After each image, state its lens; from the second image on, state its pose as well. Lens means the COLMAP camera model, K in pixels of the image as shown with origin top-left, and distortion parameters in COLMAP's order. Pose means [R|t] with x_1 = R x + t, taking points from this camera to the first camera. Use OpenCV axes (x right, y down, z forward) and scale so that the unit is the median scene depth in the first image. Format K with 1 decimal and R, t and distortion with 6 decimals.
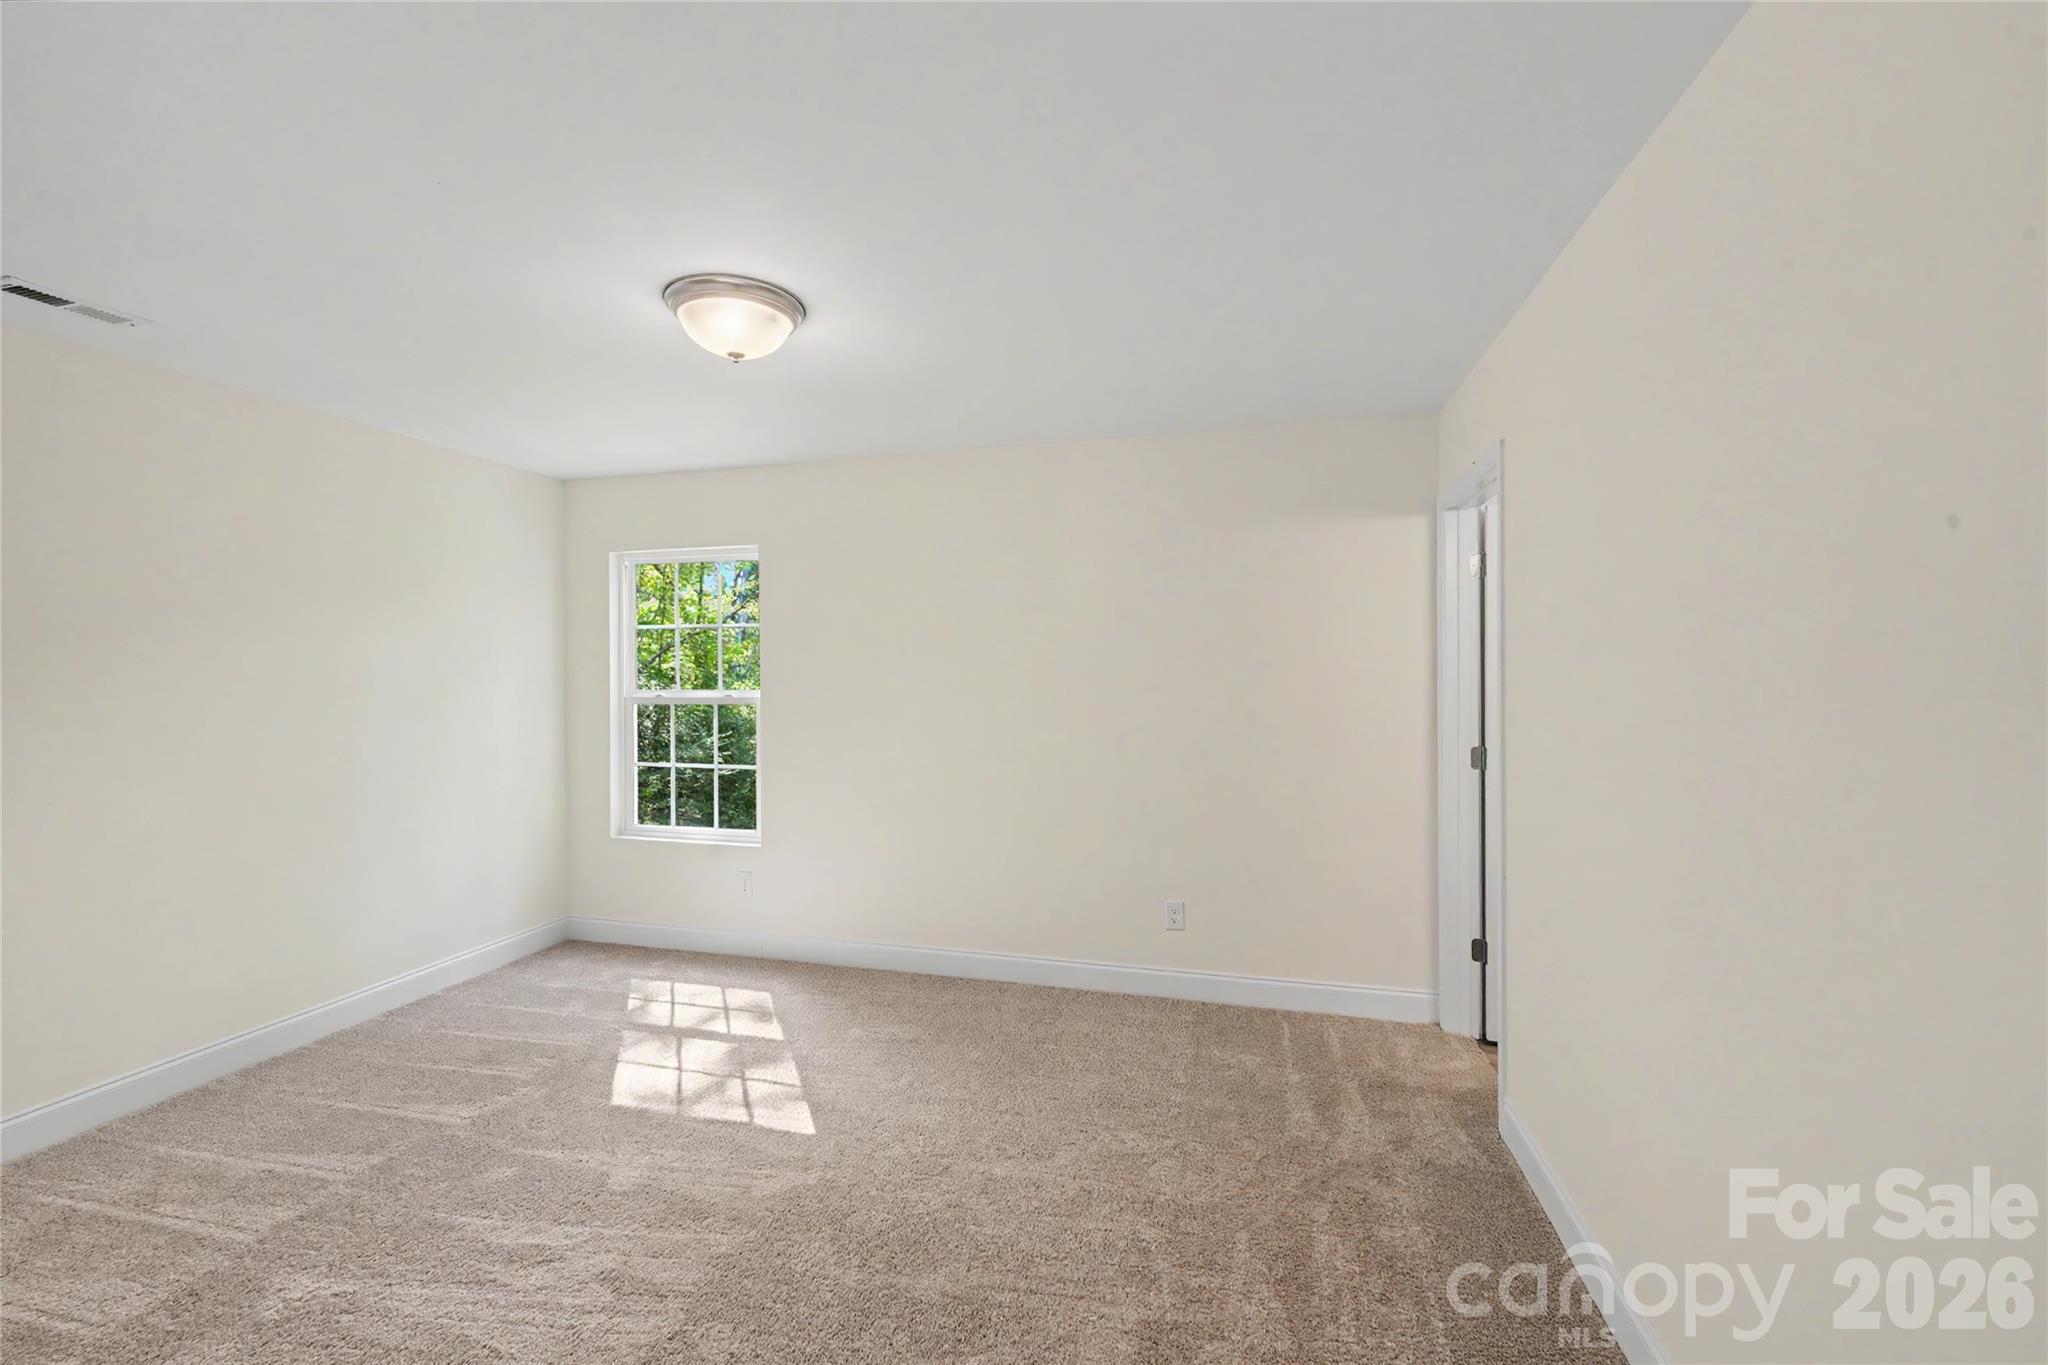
lens RADIAL K [[869.8, 0, 1020.7], [0, 869.8, 679.2], [0, 0, 1]] dist [-0.004029, -0.000094]
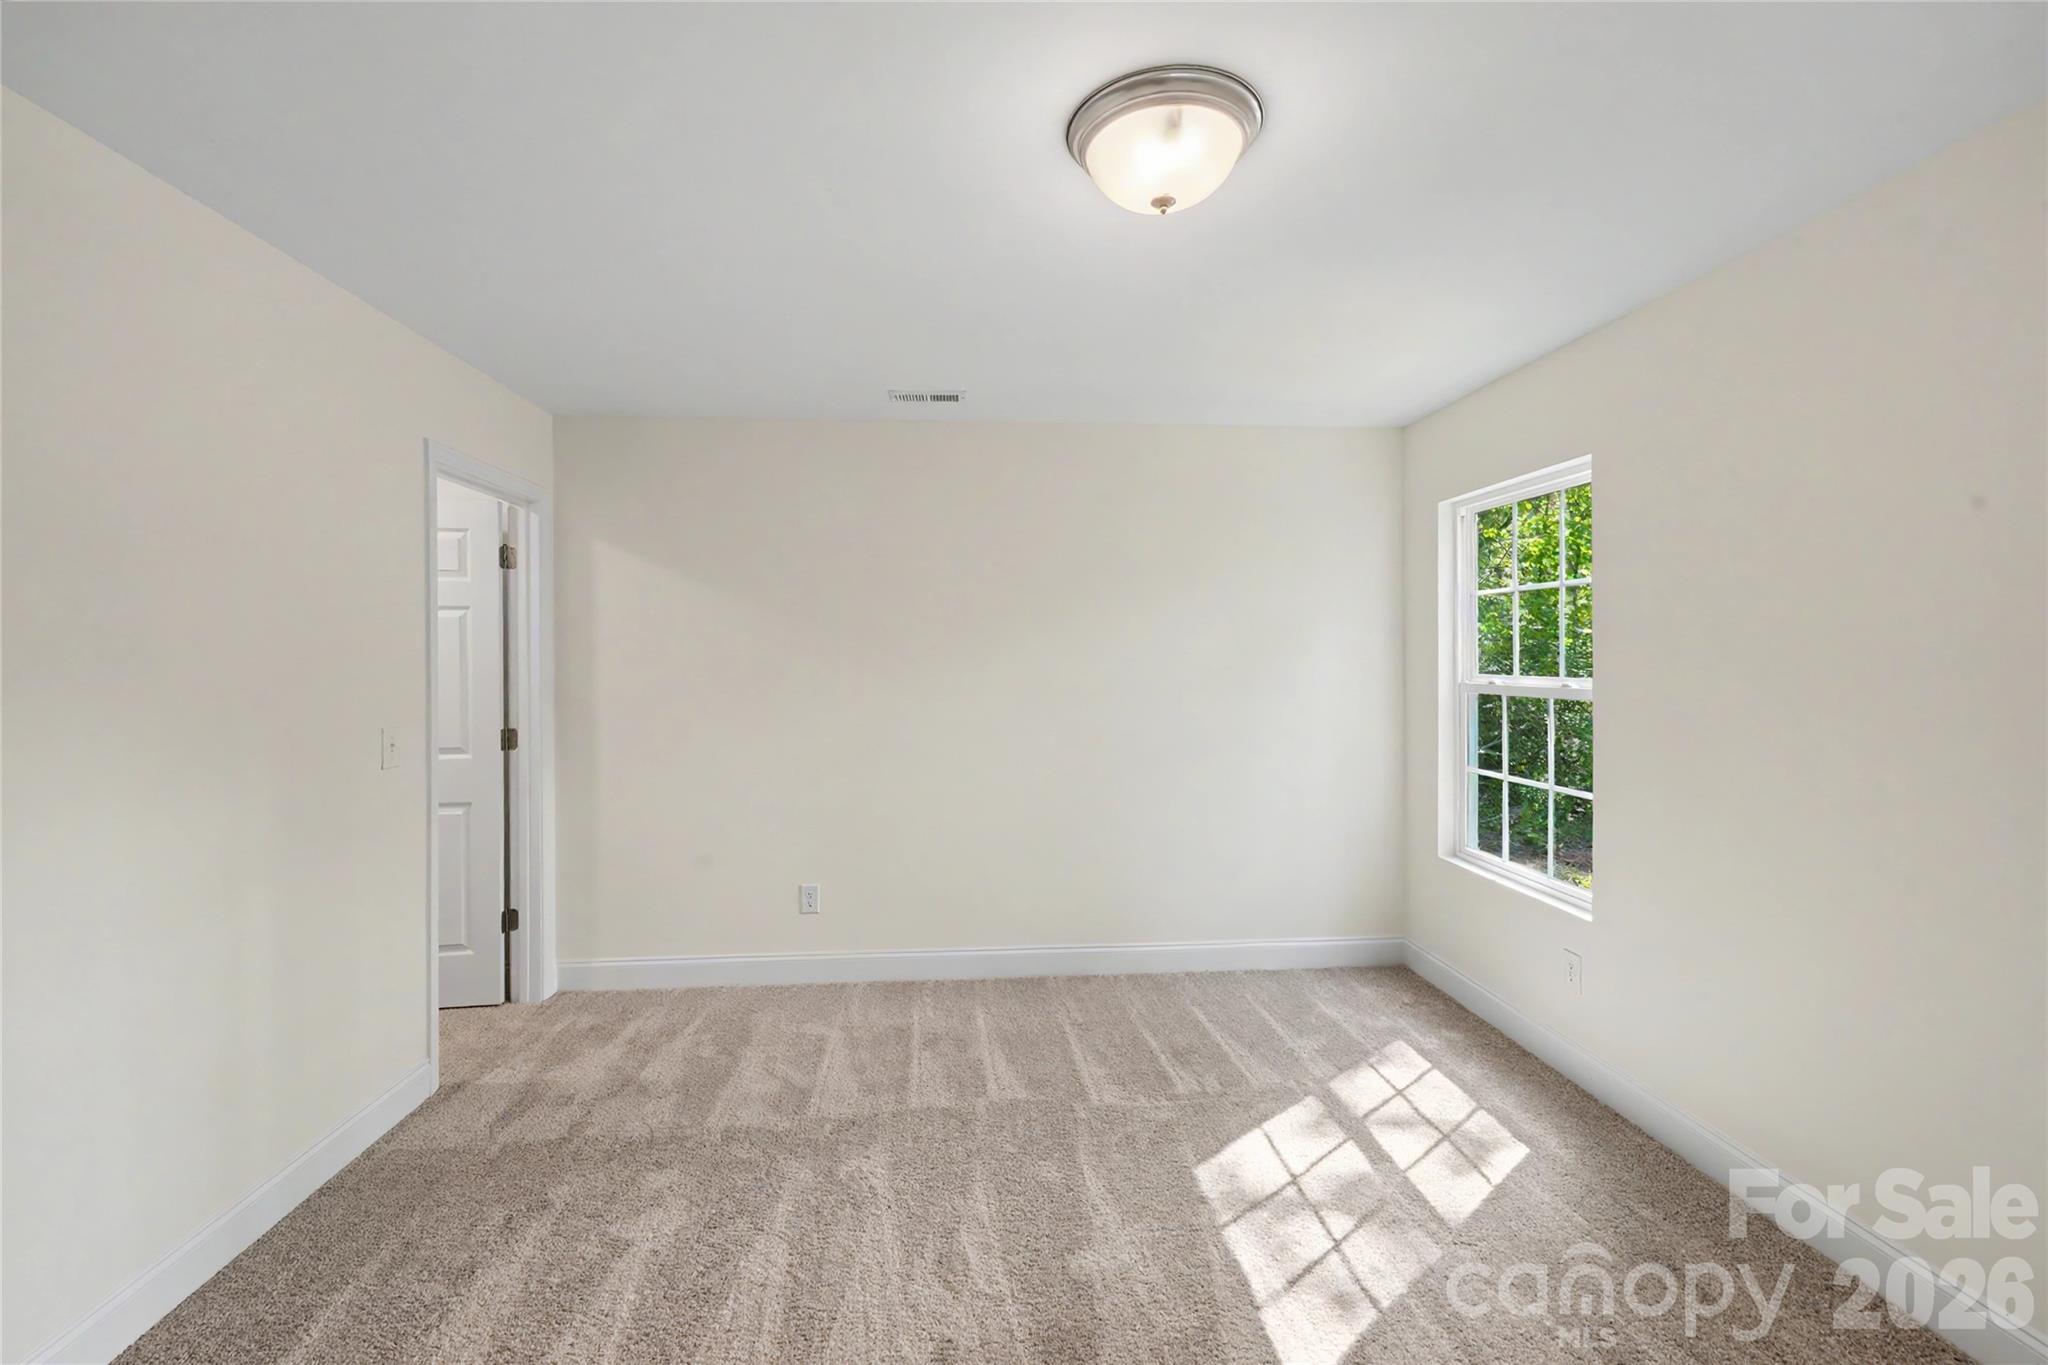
lens RADIAL K [[869.8, 0, 998.7], [0, 869.8, 655.1], [0, 0, 1]] dist [-0.004029, -0.000094]
pose [[0.311294, 0.001423, -0.950312, 0.201003], [-0.005981, 0.999982, -0.000462, -0.002178], [0.950295, 0.005828, 0.311297, 0.430814]]
